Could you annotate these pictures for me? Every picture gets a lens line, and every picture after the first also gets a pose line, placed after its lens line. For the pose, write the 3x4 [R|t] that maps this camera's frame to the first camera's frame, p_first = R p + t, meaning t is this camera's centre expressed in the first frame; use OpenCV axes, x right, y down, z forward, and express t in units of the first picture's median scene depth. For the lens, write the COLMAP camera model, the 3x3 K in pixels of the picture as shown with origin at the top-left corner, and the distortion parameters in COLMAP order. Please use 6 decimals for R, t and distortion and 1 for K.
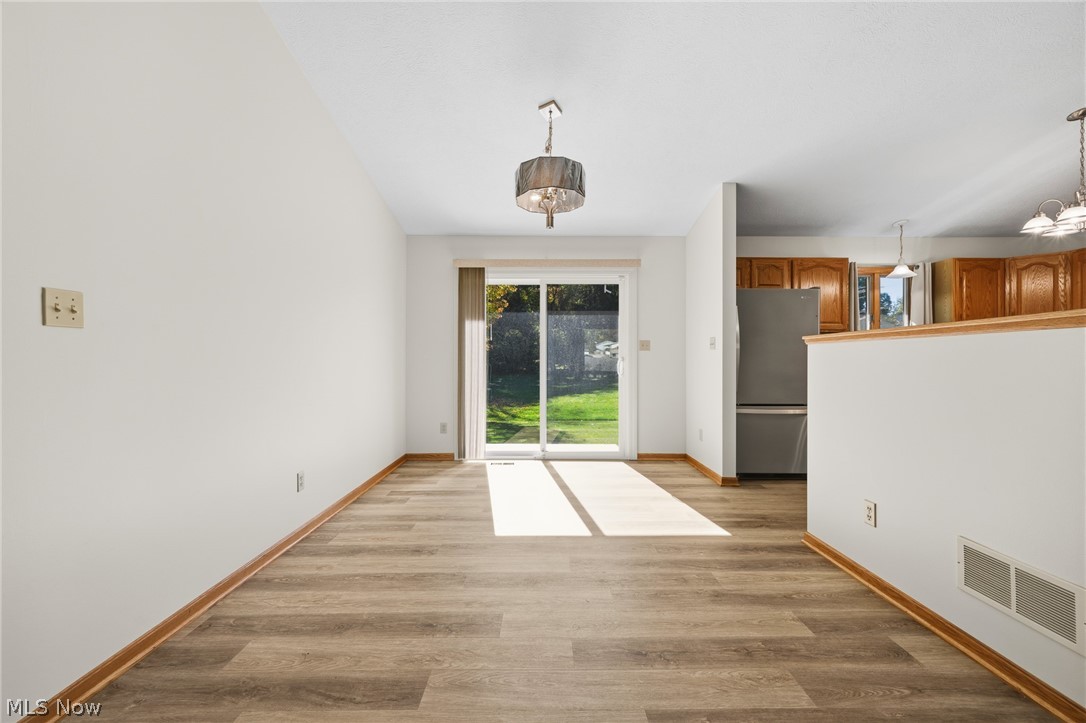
lens RADIAL K [[437.5, 0, 545.4], [0, 437.5, 359.4], [0, 0, 1]] dist [0.000117, 0.000062]
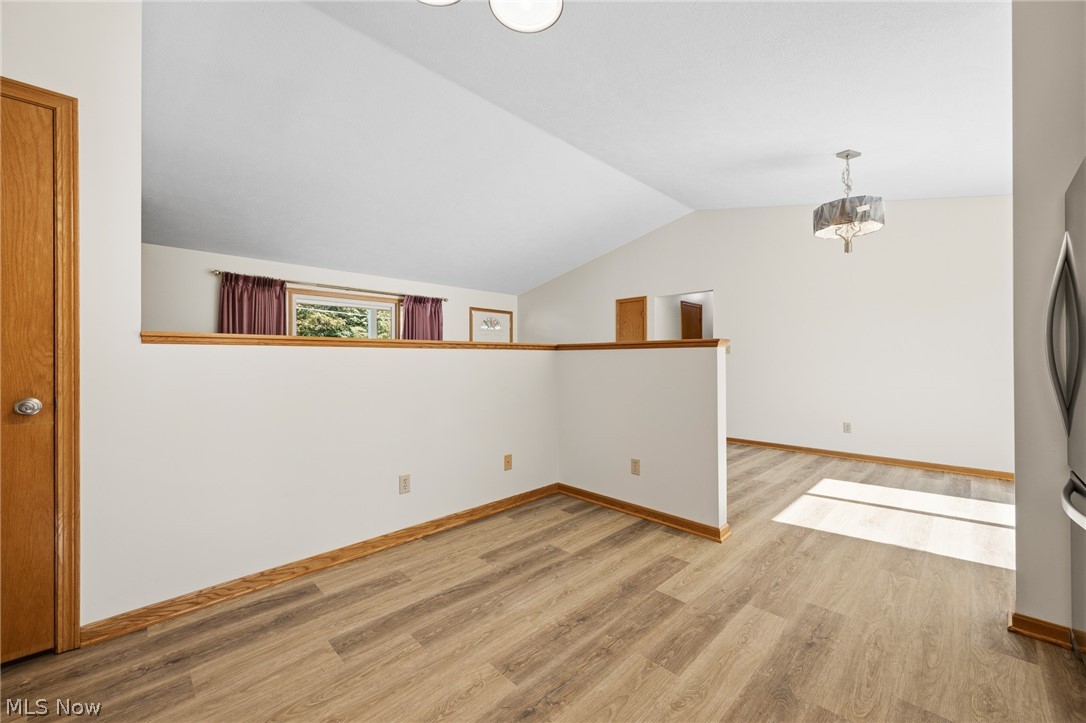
lens RADIAL K [[423.1, 0, 544.4], [0, 423.1, 358.2], [0, 0, 1]] dist [-0.000780, -0.000049]
pose [[-0.717300, -0.003543, -0.696756, 1.011177], [0.003947, 0.999950, -0.009148, 0.000292], [0.696754, -0.009312, -0.717250, 0.886204]]
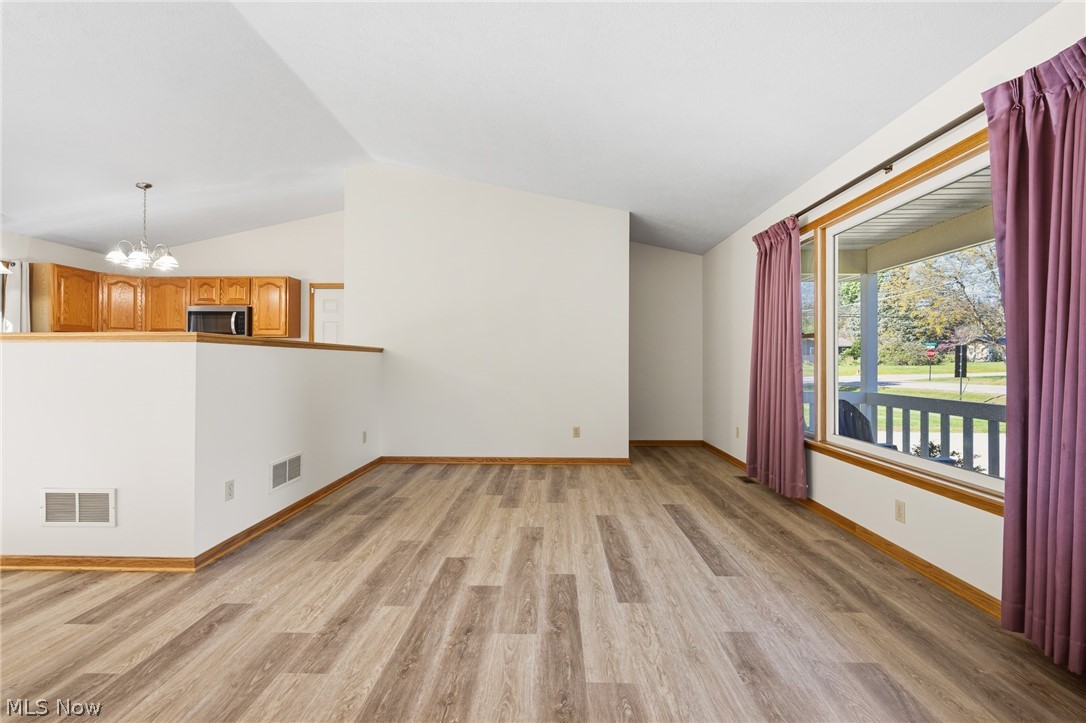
lens RADIAL K [[478.4, 0, 544.4], [0, 478.4, 358.4], [0, 0, 1]] dist [-0.000891, 0.000338]
pose [[0.031330, 0.001845, 0.999507, -0.201577], [-0.004429, 0.999989, -0.001707, -0.004197], [-0.999499, -0.004373, 0.031338, -0.247498]]
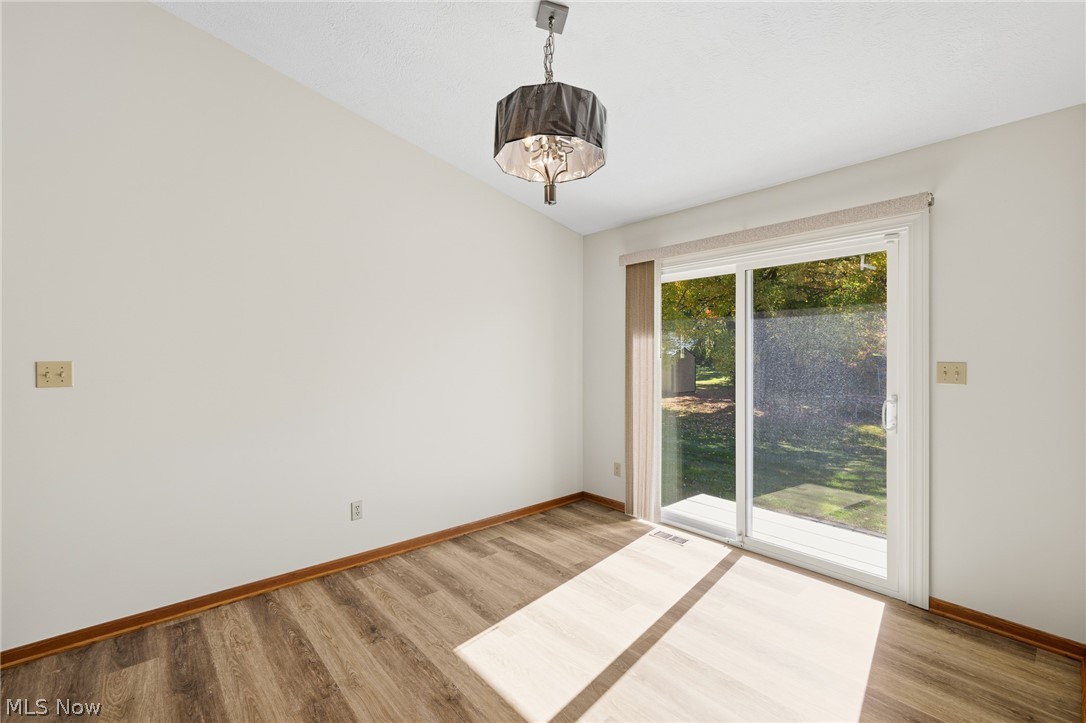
lens RADIAL K [[465.3, 0, 543.6], [0, 465.3, 356.2], [0, 0, 1]] dist [0.000729, -0.000338]
pose [[0.653669, 0.000305, -0.756781, 0.363205], [0.000989, 0.999999, 0.001257, -0.057006], [0.756780, -0.001570, 0.653668, 0.391431]]
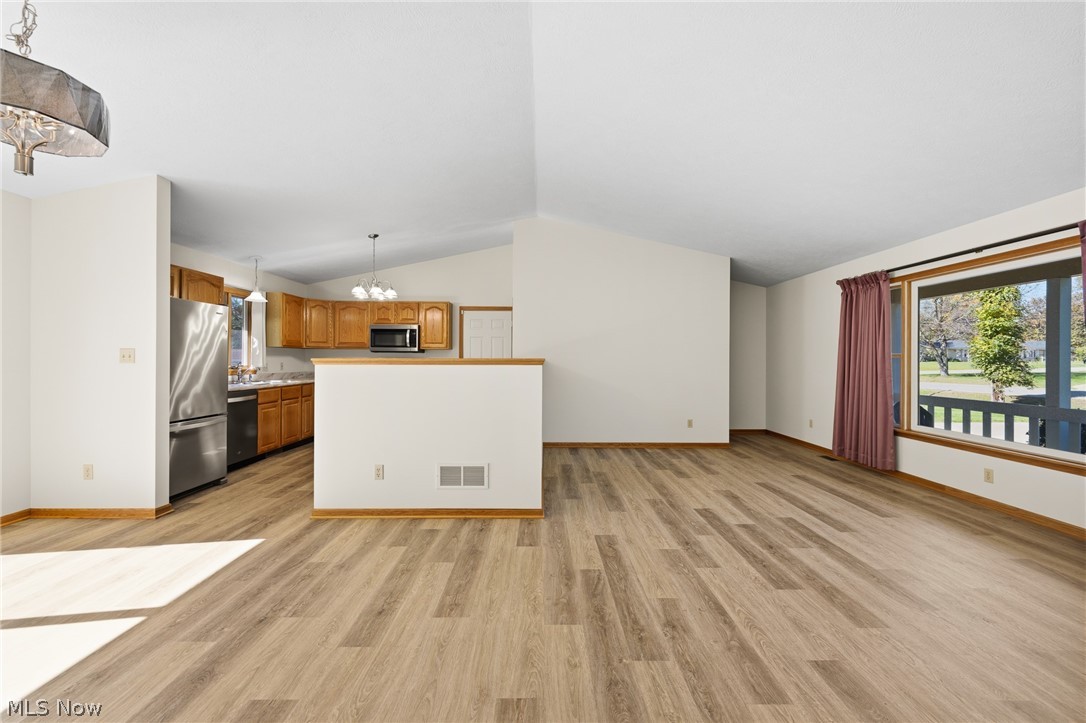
lens RADIAL K [[423.1, 0, 544.4], [0, 423.1, 358.2], [0, 0, 1]] dist [-0.000780, -0.000049]
pose [[-0.000111, -0.001064, 0.999999, -0.406909], [-0.006905, 0.999976, 0.001063, -0.037032], [-0.999976, -0.006905, -0.000119, 0.197541]]
